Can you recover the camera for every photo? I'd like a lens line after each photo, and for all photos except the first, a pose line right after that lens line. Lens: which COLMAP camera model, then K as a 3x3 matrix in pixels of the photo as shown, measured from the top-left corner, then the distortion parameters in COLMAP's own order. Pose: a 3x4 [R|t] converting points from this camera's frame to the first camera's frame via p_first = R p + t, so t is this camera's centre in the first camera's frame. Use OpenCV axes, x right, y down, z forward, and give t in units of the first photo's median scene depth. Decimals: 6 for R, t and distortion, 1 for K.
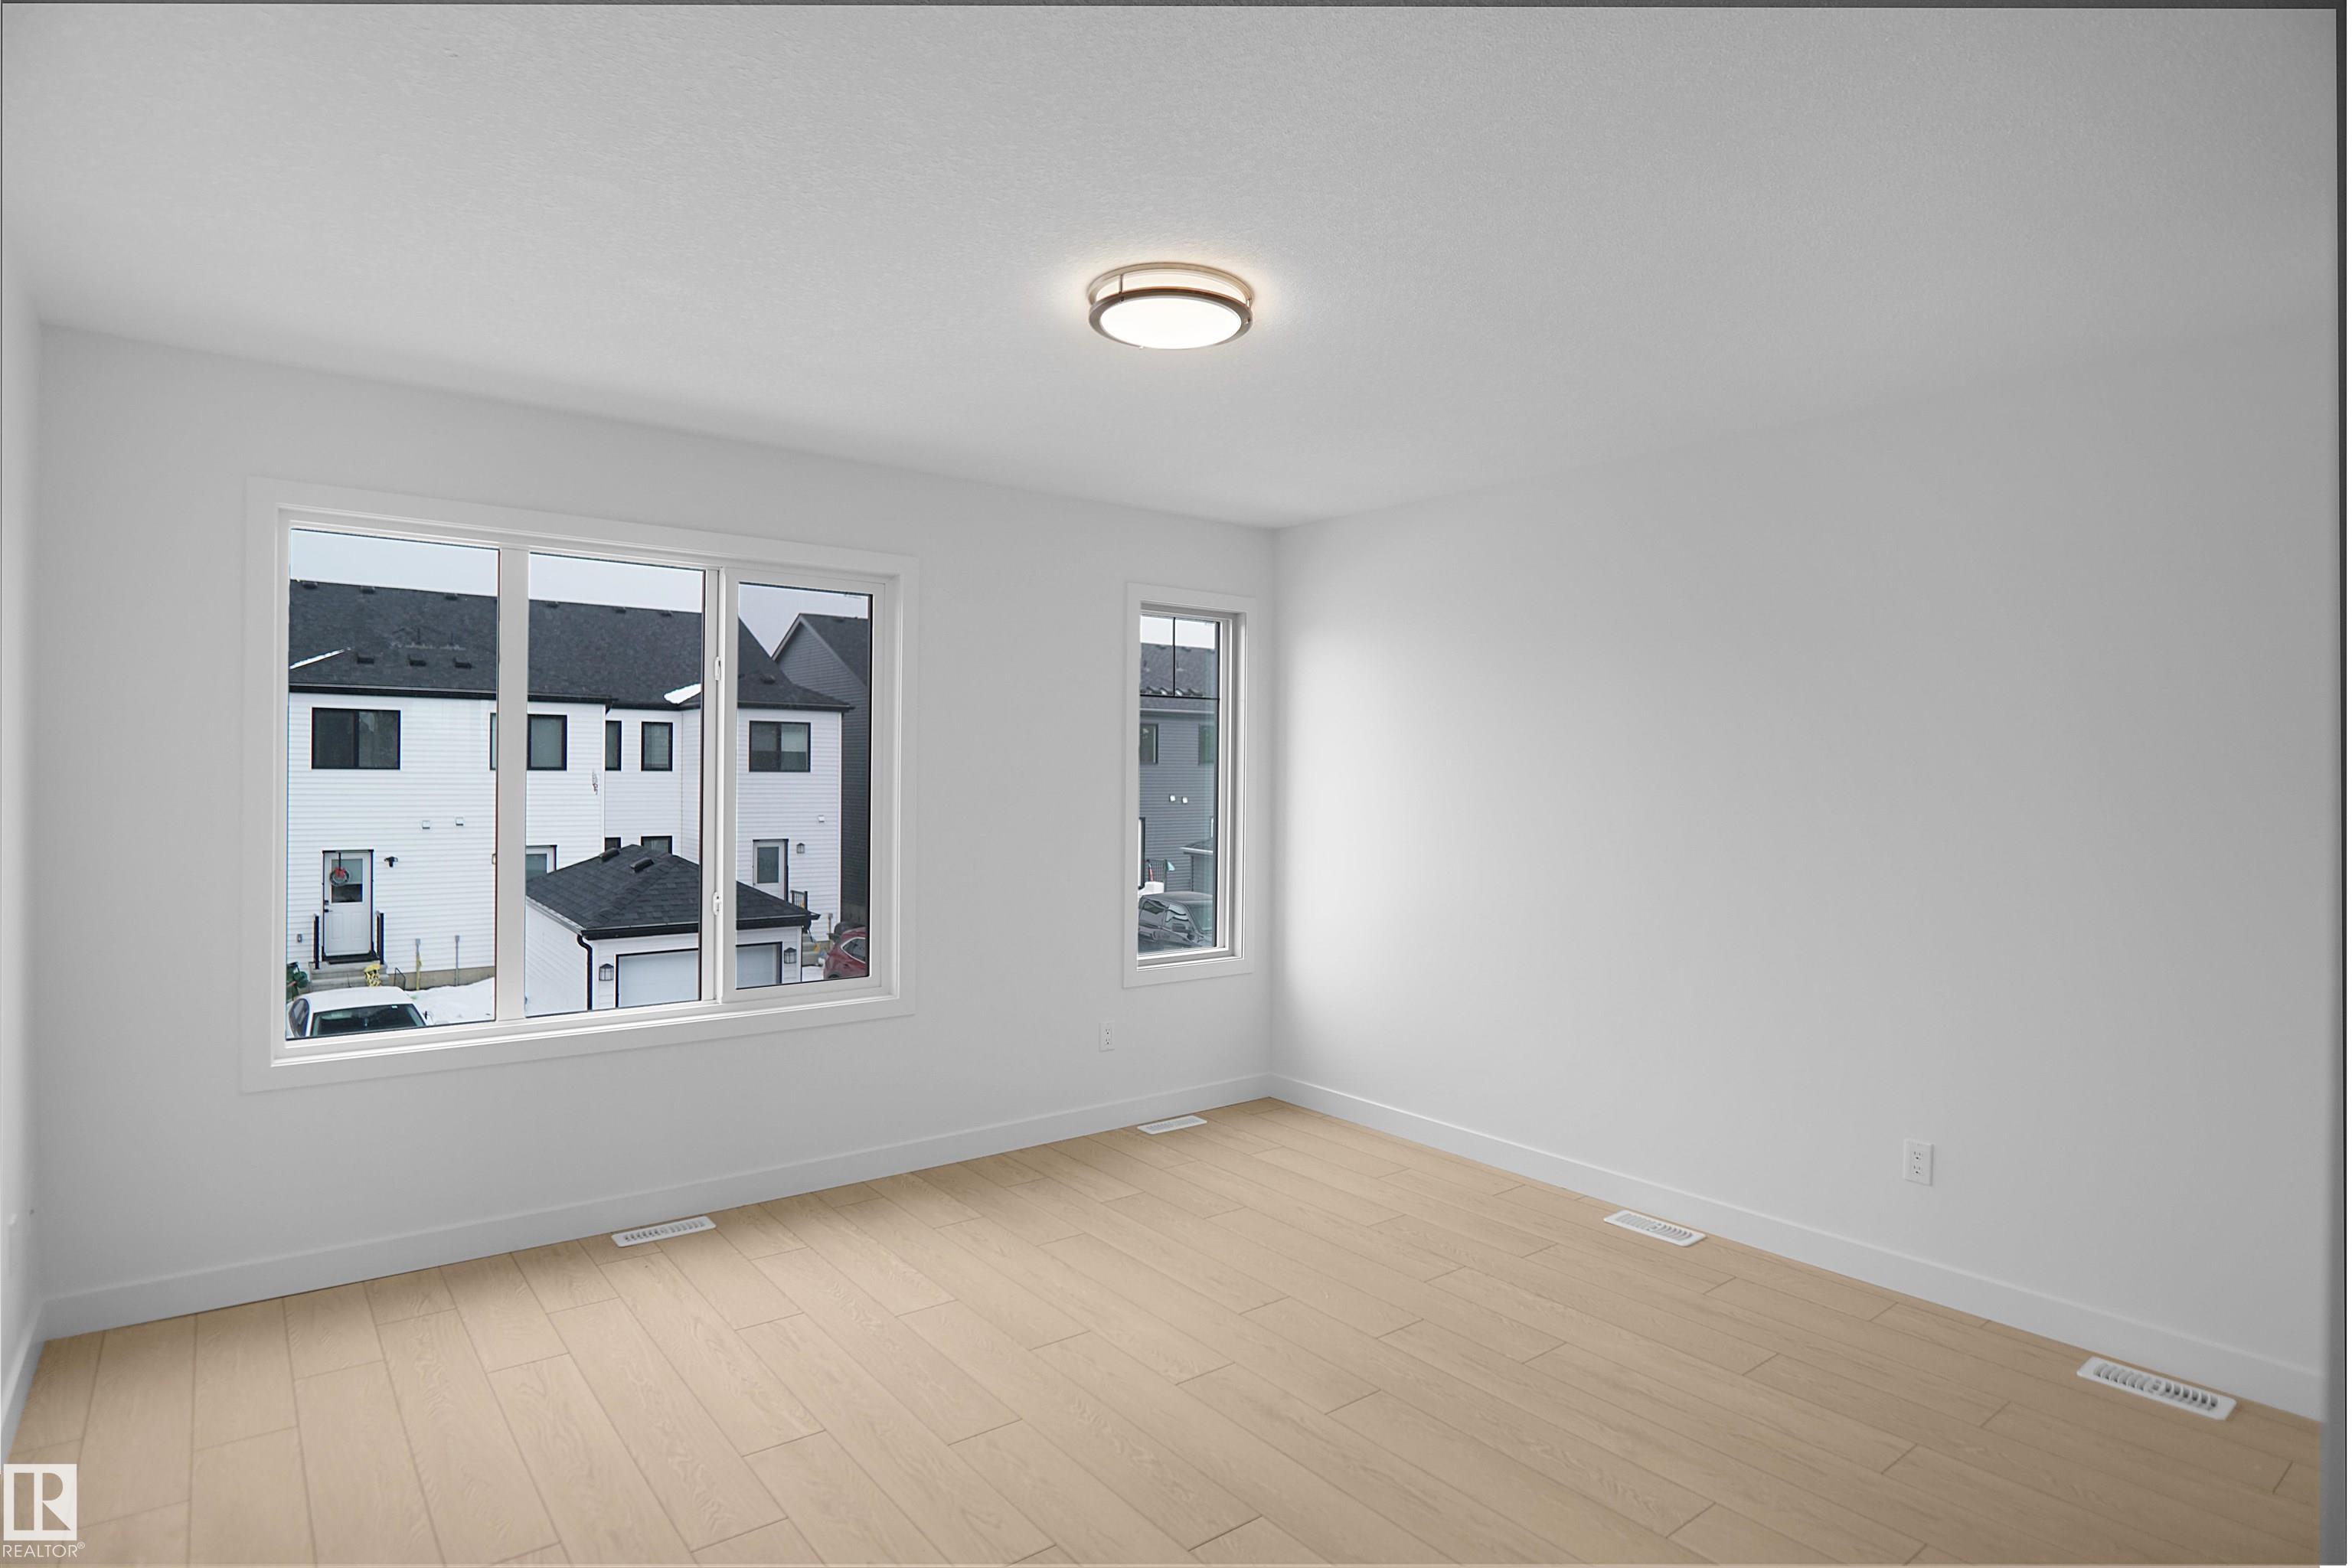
lens RADIAL K [[1269.1, 0, 1161.4], [0, 1269.1, 804.0], [0, 0, 1]] dist [-0.029903, 0.006059]
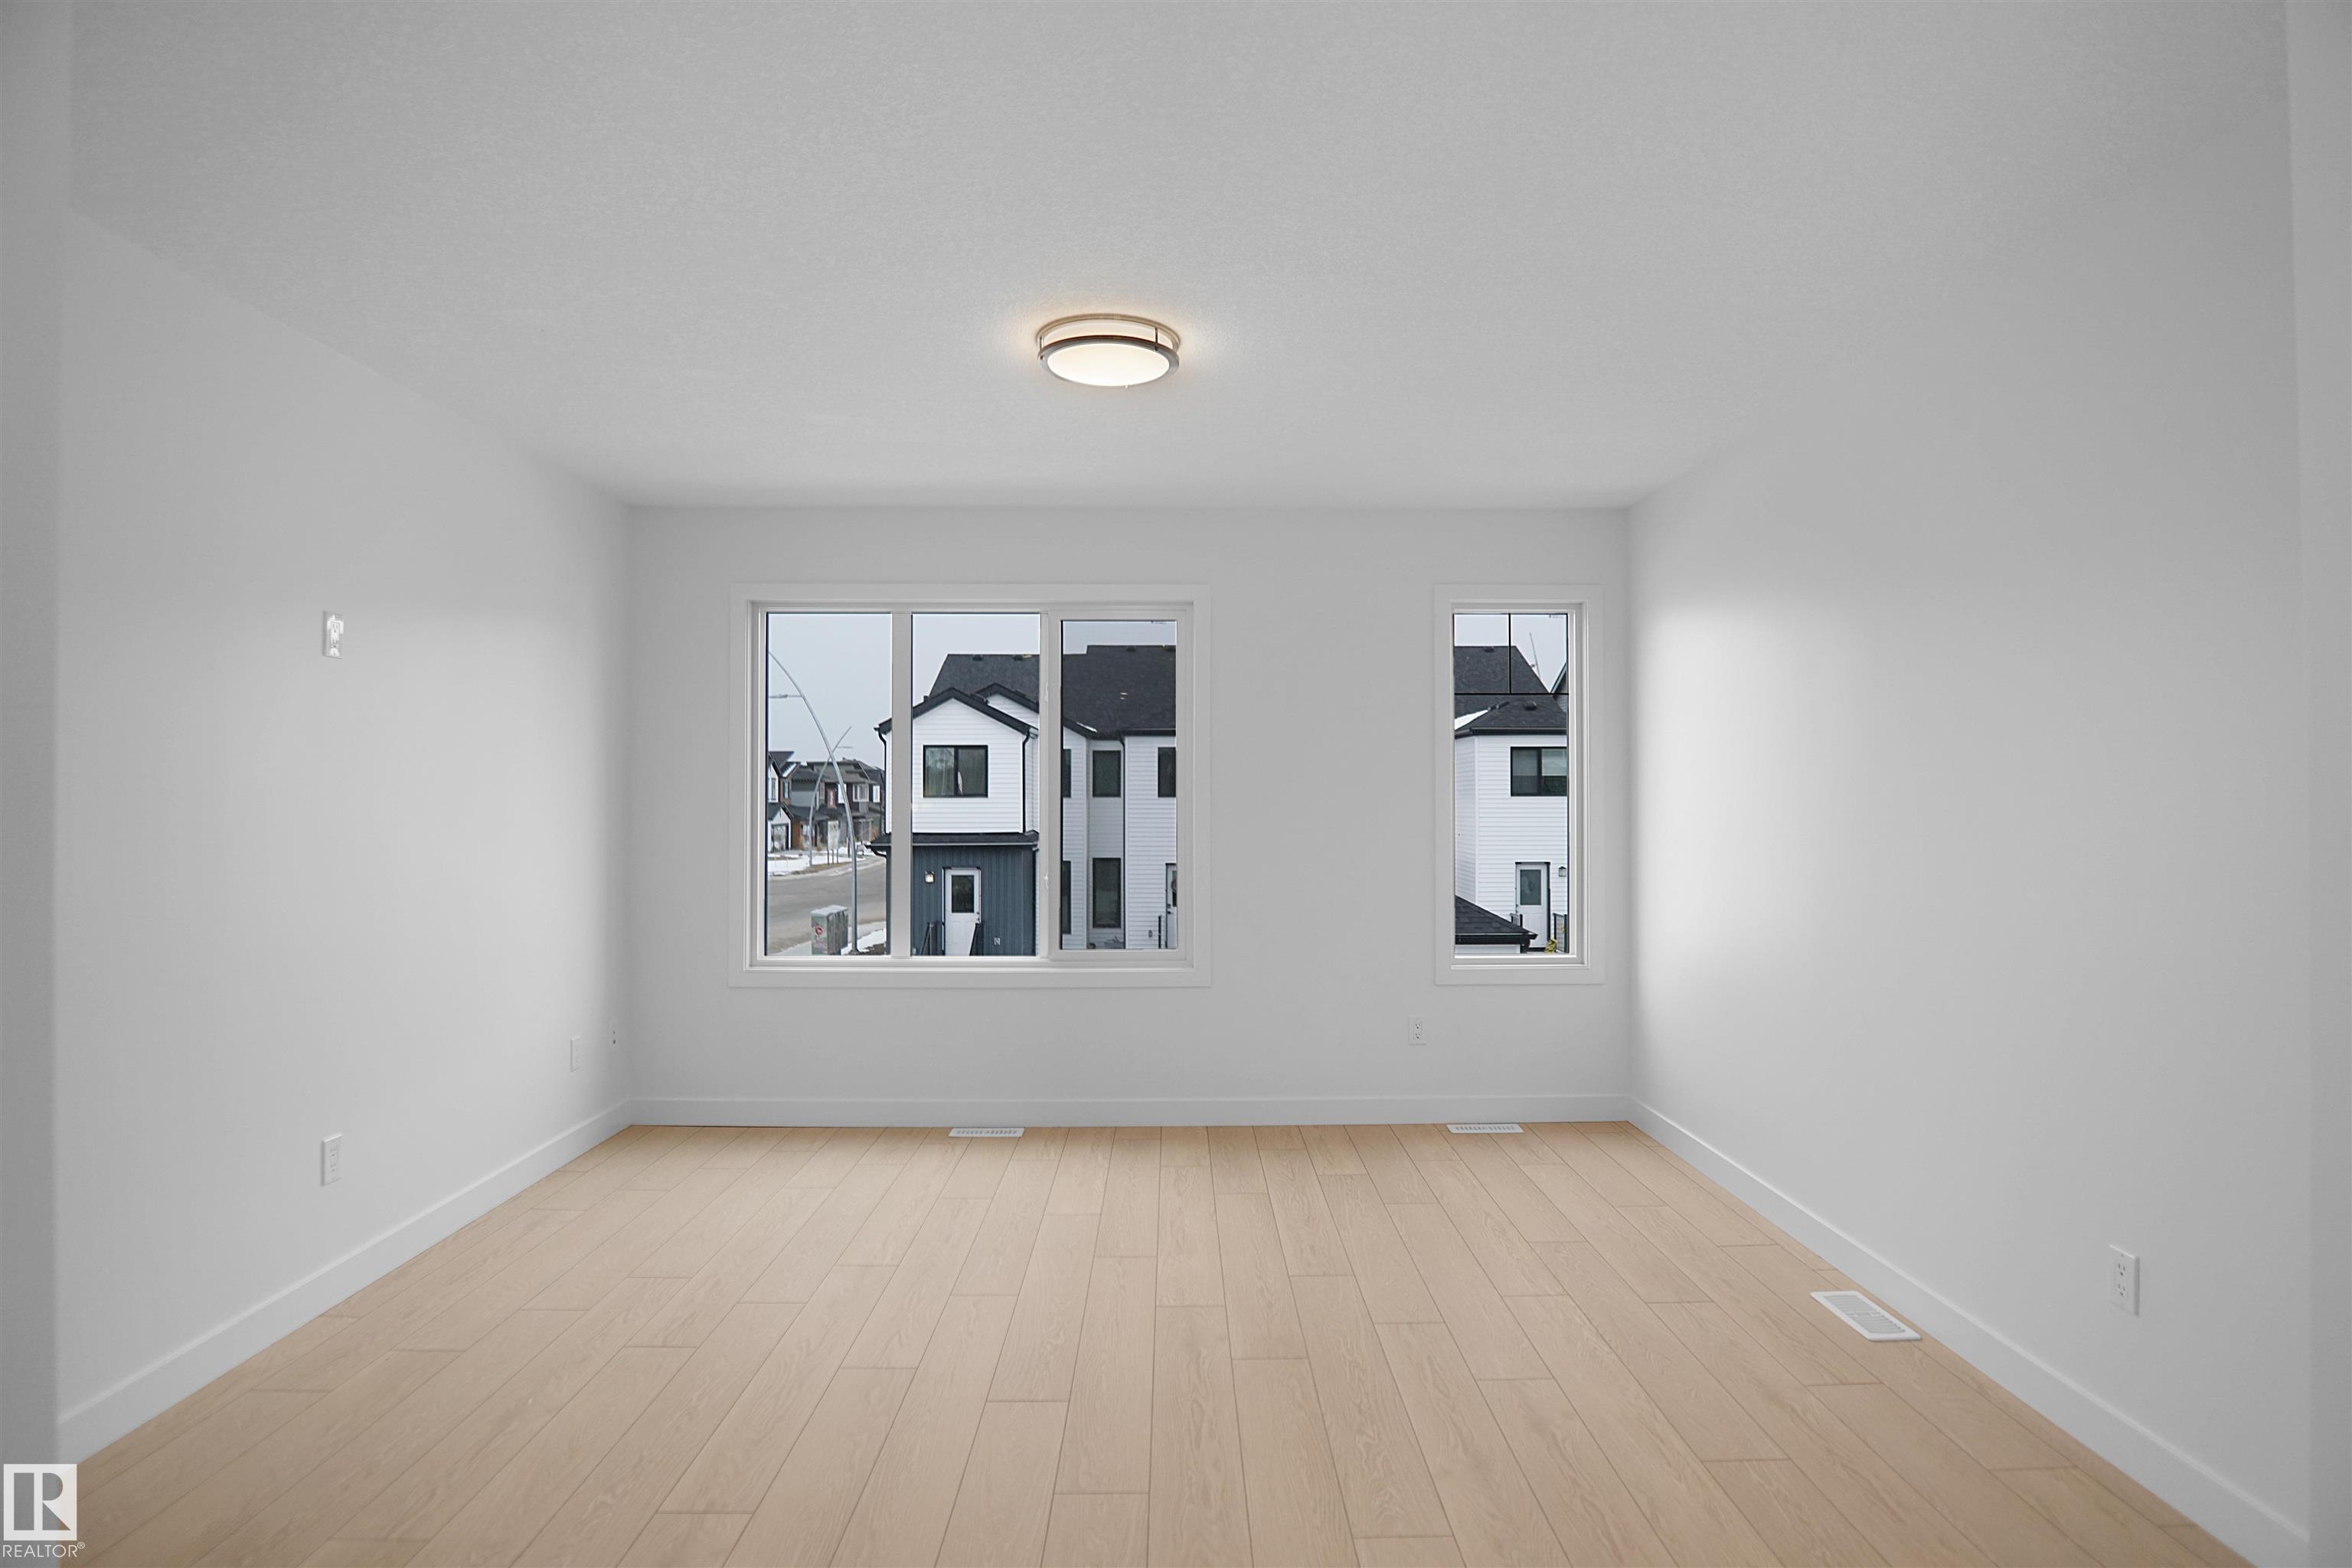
lens RADIAL K [[1269.1, 0, 1162.2], [0, 1269.1, 775.9], [0, 0, 1]] dist [-0.029903, 0.006059]
pose [[0.772792, -0.029000, -0.633996, 0.424035], [-0.000591, 0.998922, -0.046413, 0.023717], [0.634659, 0.036242, 0.771942, 0.067899]]
